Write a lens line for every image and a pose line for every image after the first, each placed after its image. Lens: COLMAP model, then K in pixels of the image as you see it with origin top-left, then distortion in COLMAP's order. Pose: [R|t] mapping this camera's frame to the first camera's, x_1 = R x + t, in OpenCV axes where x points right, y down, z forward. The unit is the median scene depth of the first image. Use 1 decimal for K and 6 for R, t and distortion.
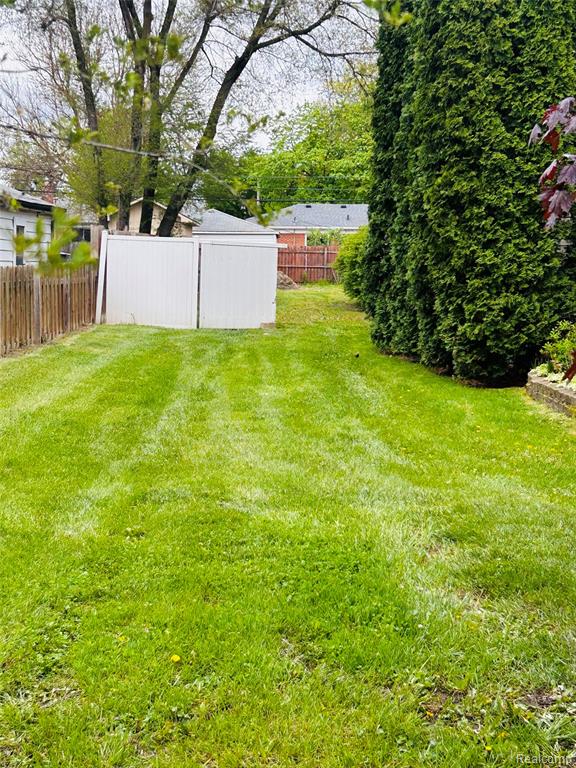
lens RADIAL K [[1302.3, 0, 287.6], [0, 1302.3, 384.2], [0, 0, 1]] dist [0.039250, 0.000000]
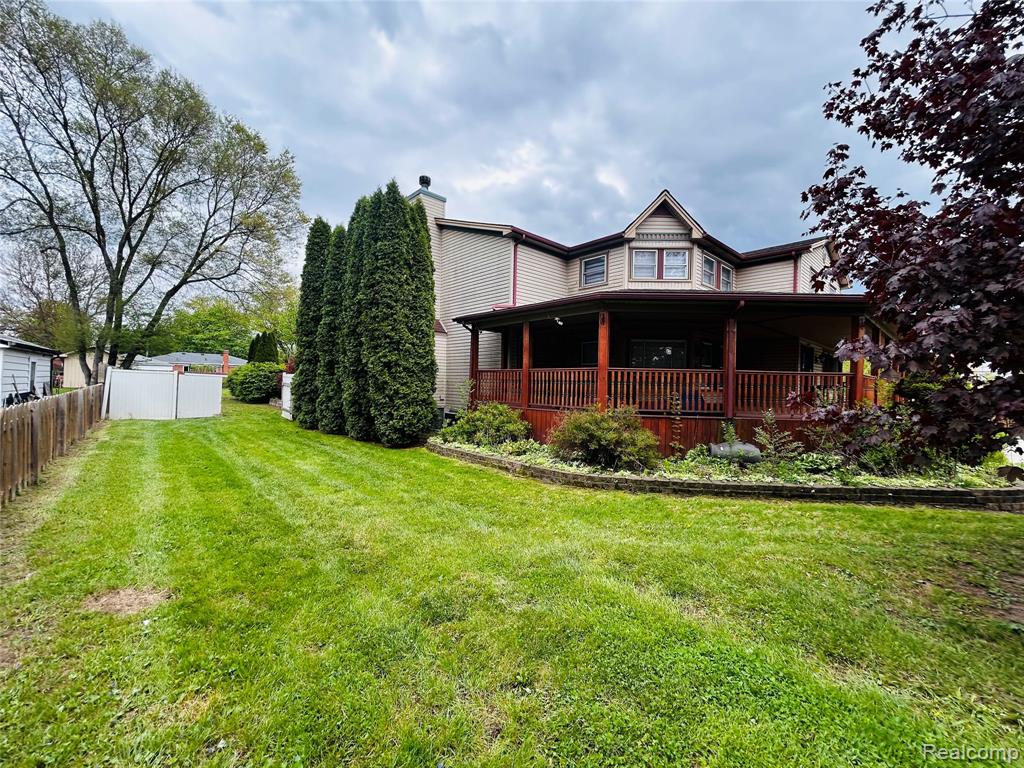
lens RADIAL K [[407.9, 0, 513.5], [0, 407.9, 383.5], [0, 0, 1]] dist [0.000008, 0.000174]
pose [[0.741417, 0.002717, 0.671039, -0.169810], [0.049448, 0.997052, -0.058672, -0.056799], [-0.669220, 0.076682, 0.739097, 0.350305]]
